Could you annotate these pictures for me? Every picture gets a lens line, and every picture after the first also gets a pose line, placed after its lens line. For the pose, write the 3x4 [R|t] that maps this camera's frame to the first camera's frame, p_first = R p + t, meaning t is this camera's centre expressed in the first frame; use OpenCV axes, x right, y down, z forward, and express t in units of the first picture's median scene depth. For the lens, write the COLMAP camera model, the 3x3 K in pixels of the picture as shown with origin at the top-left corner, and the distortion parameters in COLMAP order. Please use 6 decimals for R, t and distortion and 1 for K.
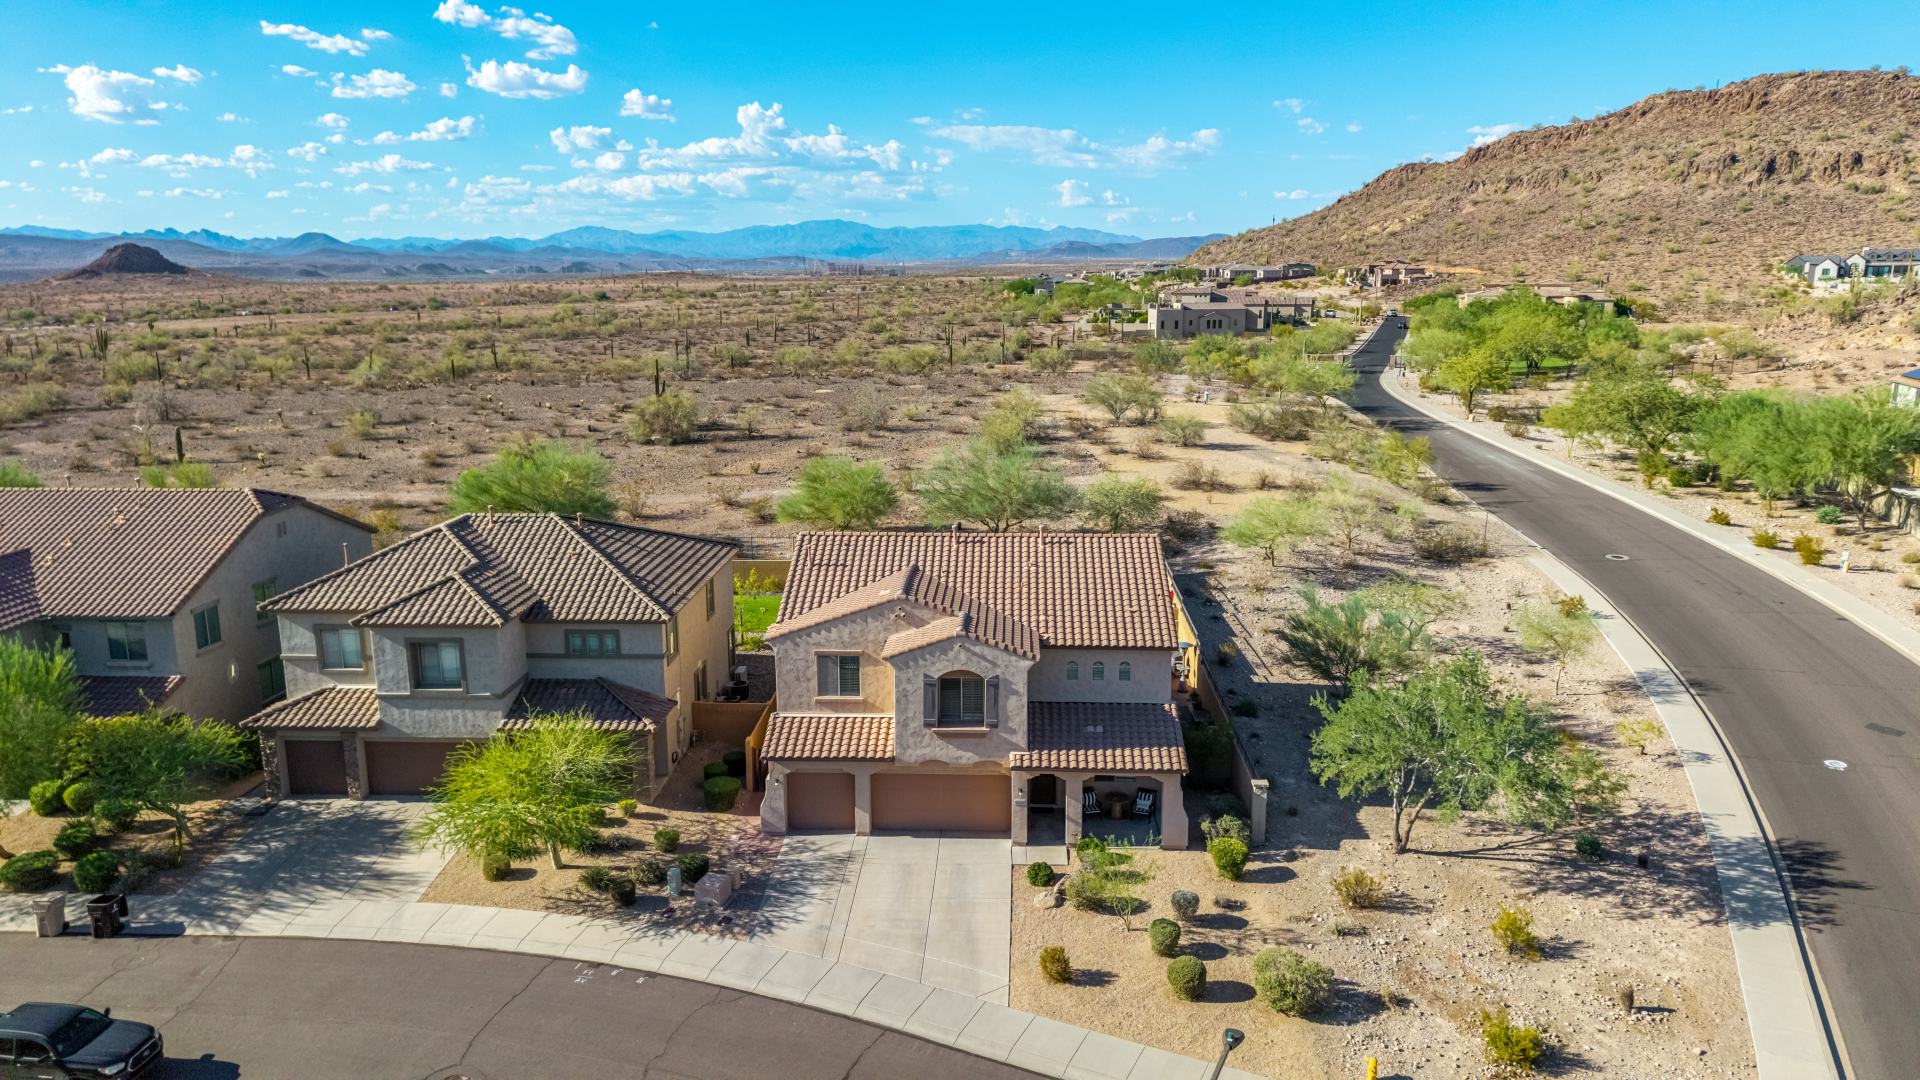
lens RADIAL K [[1288.6, 0, 960.4], [0, 1288.6, 519.6], [0, 0, 1]] dist [0.025802, -0.021607]
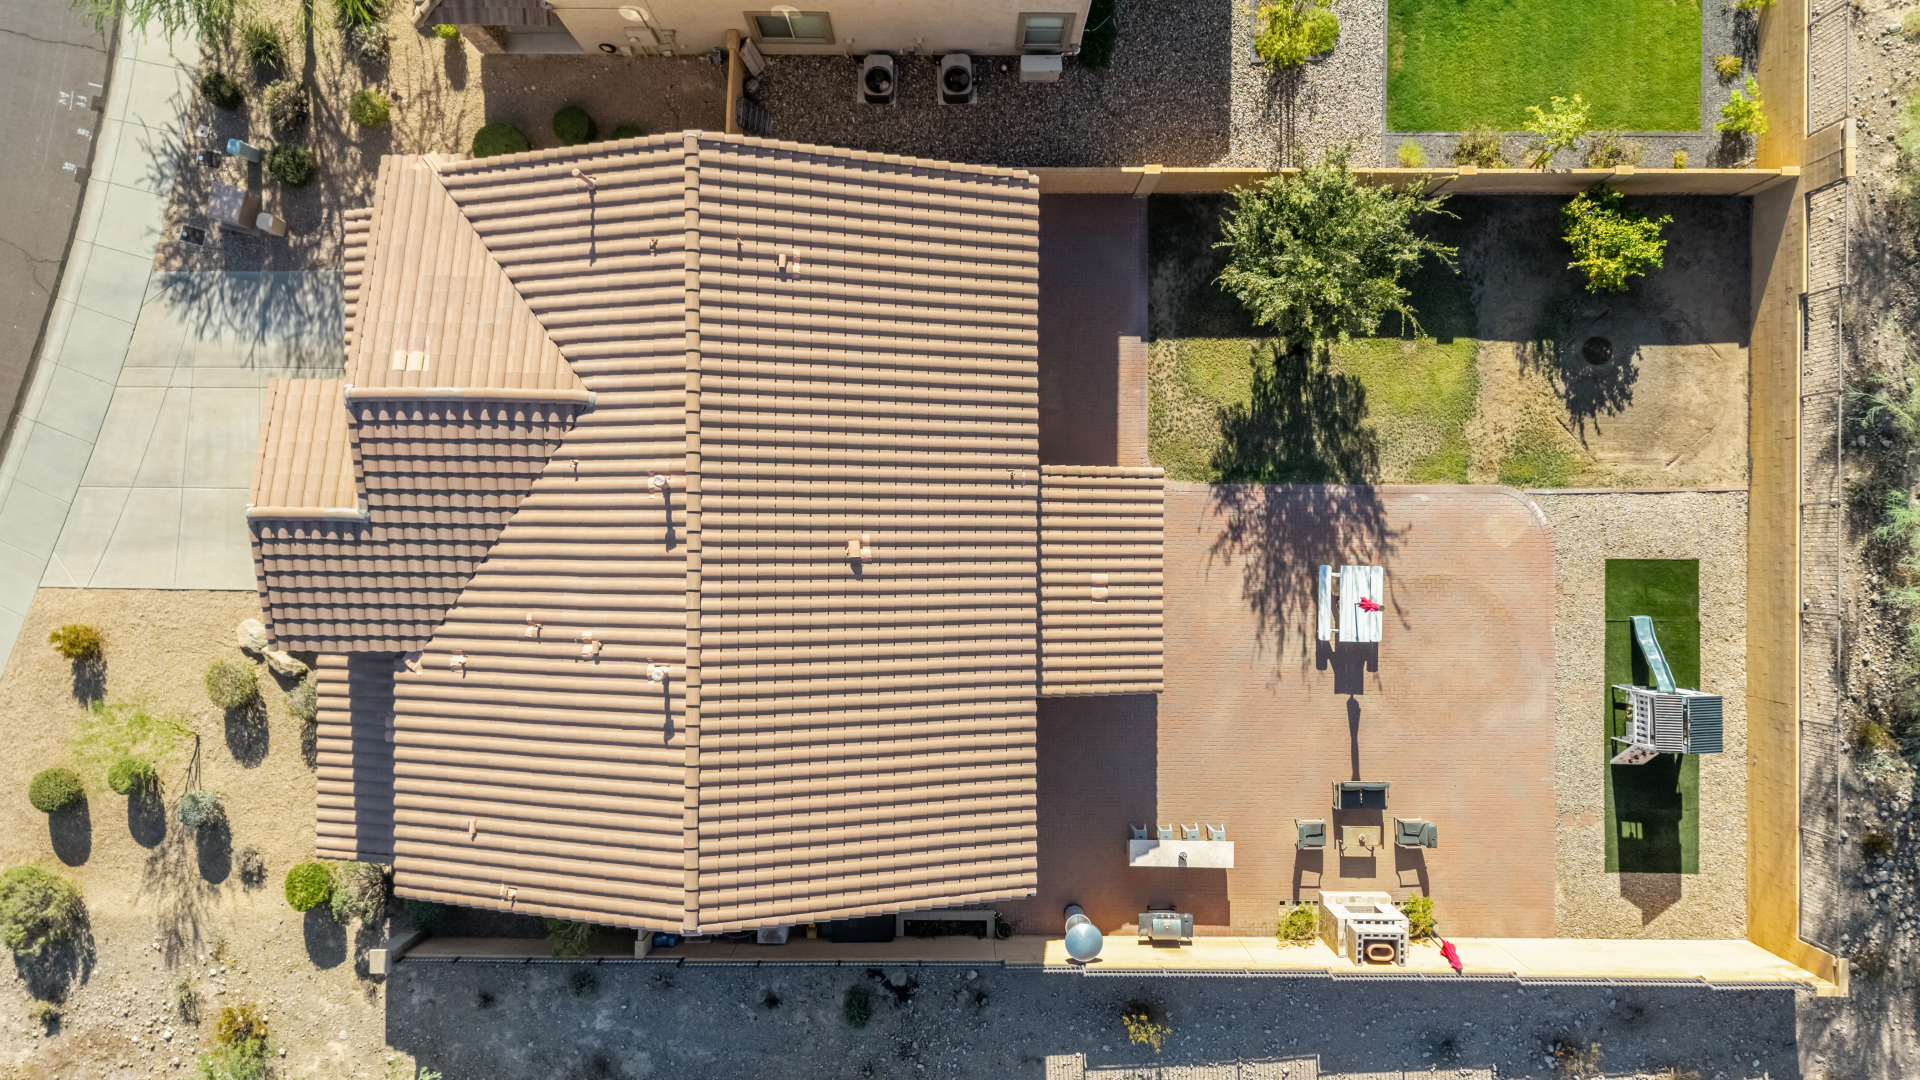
lens RADIAL K [[1283.8, 0, 959.4], [0, 1283.8, 532.8], [0, 0, 1]] dist [0.033782, -0.034720]
pose [[0.041460, 0.999123, -0.005892, 0.021107], [-0.200100, 0.014081, 0.979674, -0.462274], [0.978898, -0.039438, 0.200509, 1.039619]]
